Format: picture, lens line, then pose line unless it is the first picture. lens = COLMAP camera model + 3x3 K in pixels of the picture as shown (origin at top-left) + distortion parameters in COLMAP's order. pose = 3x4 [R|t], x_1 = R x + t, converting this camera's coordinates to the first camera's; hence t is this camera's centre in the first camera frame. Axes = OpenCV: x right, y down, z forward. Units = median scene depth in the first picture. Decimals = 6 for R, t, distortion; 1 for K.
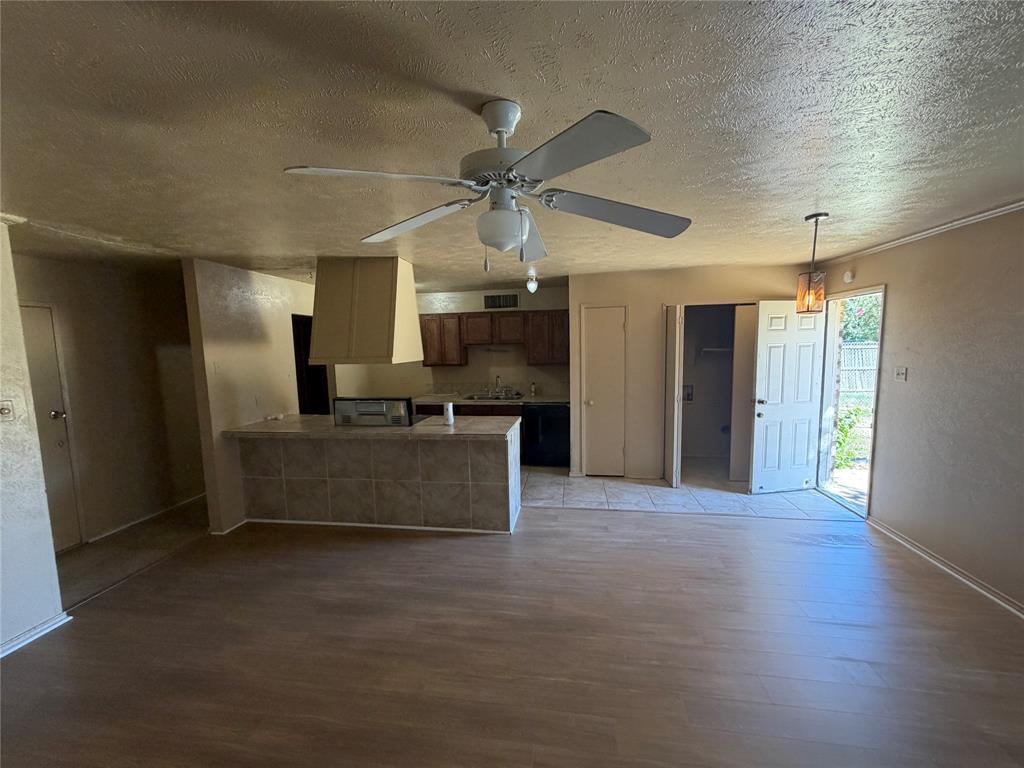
lens RADIAL K [[409.9, 0, 508.5], [0, 409.9, 385.0], [0, 0, 1]] dist [0.001989, -0.000601]
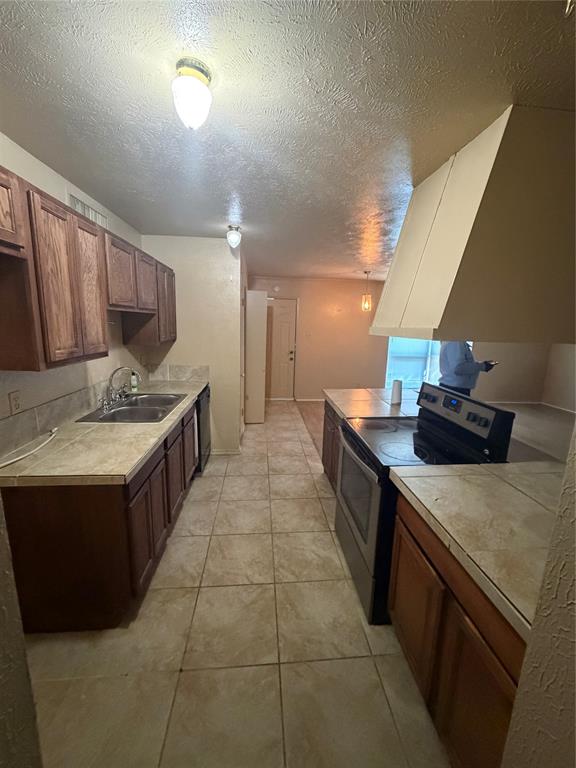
lens RADIAL K [[307.4, 0, 286.4], [0, 307.4, 381.5], [0, 0, 1]] dist [0.001989, -0.000601]
pose [[-0.235220, -0.164549, 0.957912, -0.577316], [0.079881, 0.978958, 0.187779, -0.078944], [-0.968654, 0.120688, -0.217126, 1.080220]]
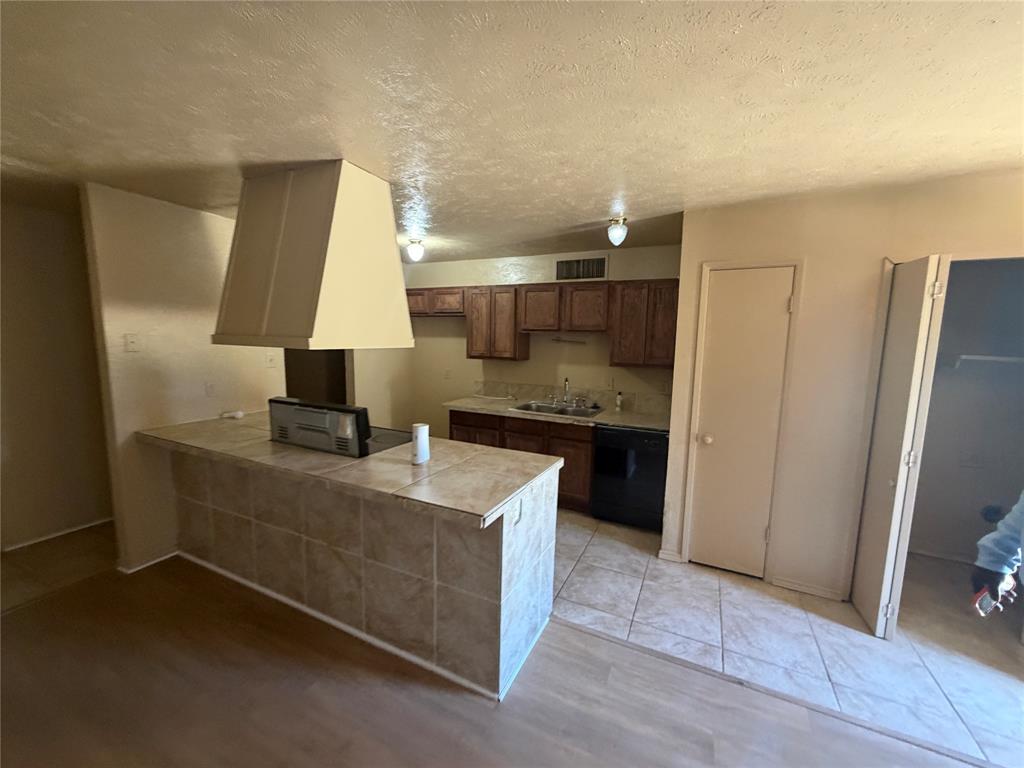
lens RADIAL K [[409.9, 0, 506.5], [0, 409.9, 385.9], [0, 0, 1]] dist [0.001989, -0.000601]
pose [[0.954058, 0.078383, -0.289189, 0.095361], [-0.072967, 0.996899, 0.029479, -0.027046], [0.290602, -0.007023, 0.956818, 0.387772]]
